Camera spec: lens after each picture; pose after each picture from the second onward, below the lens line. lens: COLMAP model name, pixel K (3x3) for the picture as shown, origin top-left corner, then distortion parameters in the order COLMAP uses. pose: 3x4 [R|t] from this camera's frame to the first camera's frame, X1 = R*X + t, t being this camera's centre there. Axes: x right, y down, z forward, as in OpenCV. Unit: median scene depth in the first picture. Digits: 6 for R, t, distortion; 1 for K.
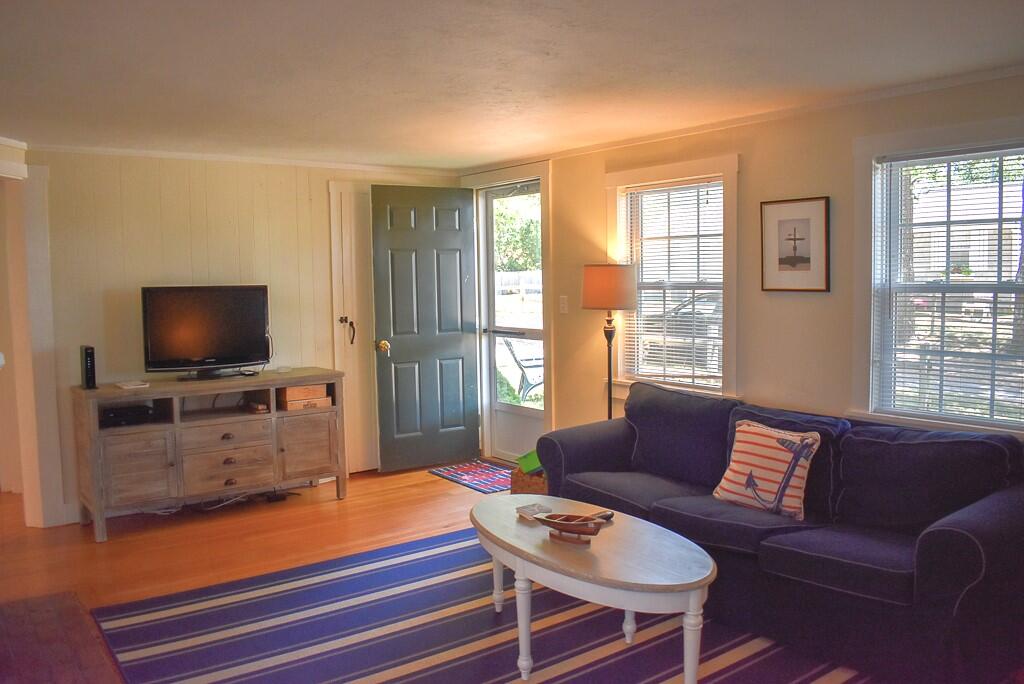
lens RADIAL K [[814.1, 0, 512.0], [0, 814.1, 342.0], [0, 0, 1]] dist [-0.071169, -0.001852]
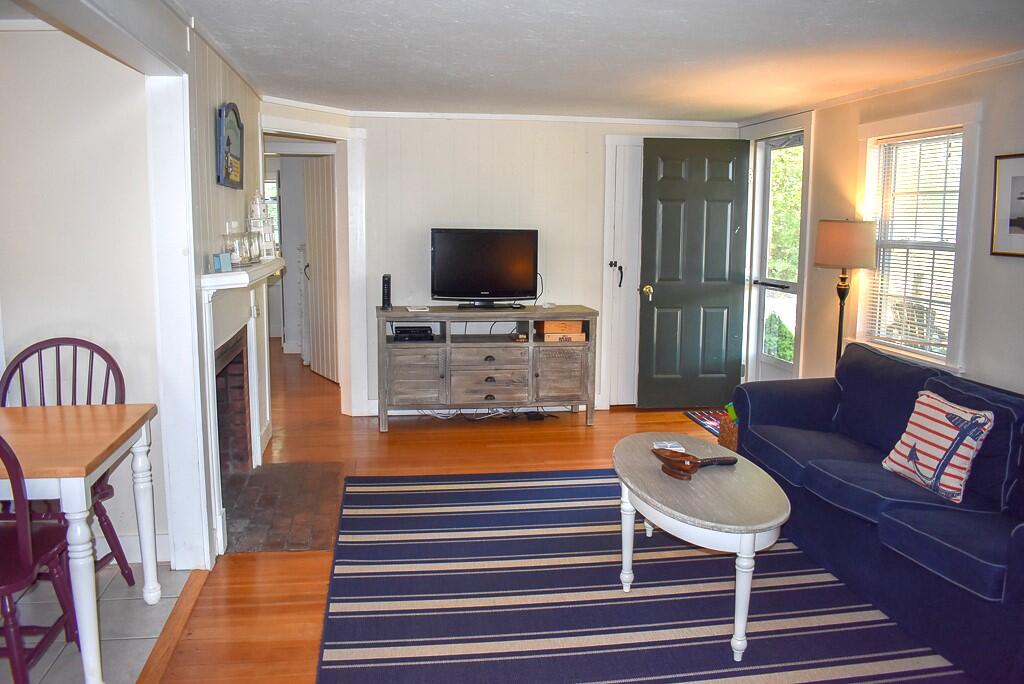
lens RADIAL K [[814.1, 0, 512.0], [0, 814.1, 342.0], [0, 0, 1]] dist [-0.071169, -0.001852]
pose [[0.884873, 0.090641, -0.456930, 0.213906], [-0.059483, 0.994843, 0.082153, -0.005997], [0.462020, -0.045515, 0.885701, -0.033805]]
